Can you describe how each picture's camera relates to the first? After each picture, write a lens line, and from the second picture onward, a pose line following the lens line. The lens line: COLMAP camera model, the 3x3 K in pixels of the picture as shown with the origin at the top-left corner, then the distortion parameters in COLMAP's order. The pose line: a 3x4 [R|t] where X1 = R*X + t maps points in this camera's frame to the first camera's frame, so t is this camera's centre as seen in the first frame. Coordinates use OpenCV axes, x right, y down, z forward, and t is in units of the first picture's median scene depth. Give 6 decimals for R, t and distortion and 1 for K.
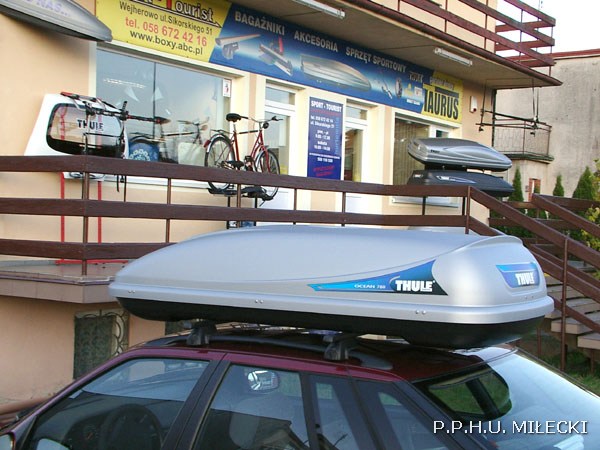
lens RADIAL K [[962.1, 0, 300.0], [0, 962.1, 225.0], [0, 0, 1]] dist [0.164957, -0.004299]
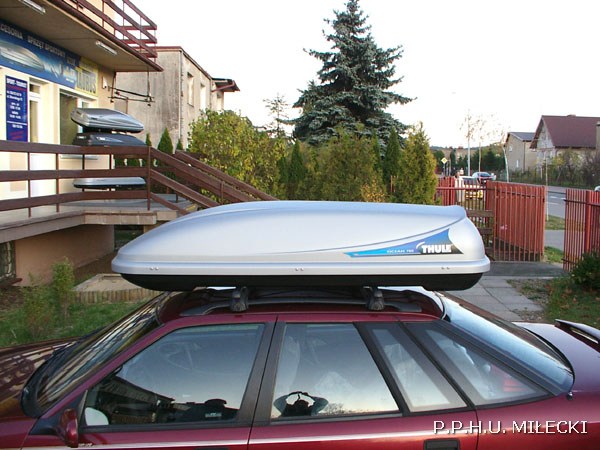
lens RADIAL K [[671.8, 0, 319.4], [0, 671.8, 226.3], [0, 0, 1]] dist [-0.125613, 0.047532]
pose [[0.827135, -0.078264, 0.556528, -0.143553], [0.024765, 0.994370, 0.103031, -0.018341], [-0.561458, -0.071438, 0.824416, 0.085840]]
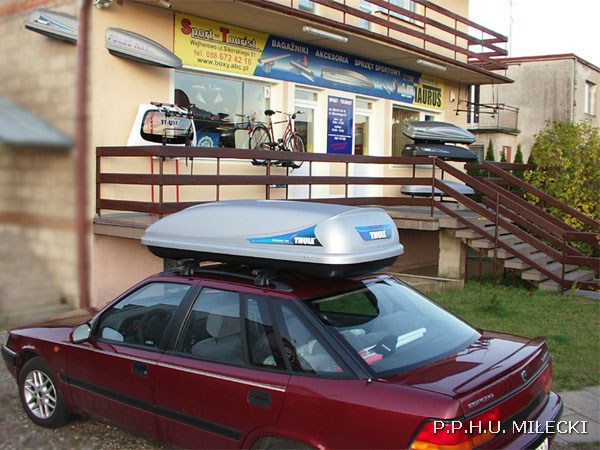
lens RADIAL K [[696.1, 0, 300.0], [0, 696.1, 225.0], [0, 0, 1]] dist [-0.133601, 0.040294]
pose [[0.996579, -0.007061, -0.082338, 0.055501], [0.012696, 0.997597, 0.068113, -0.011623], [0.081660, -0.068925, 0.994274, -0.045126]]
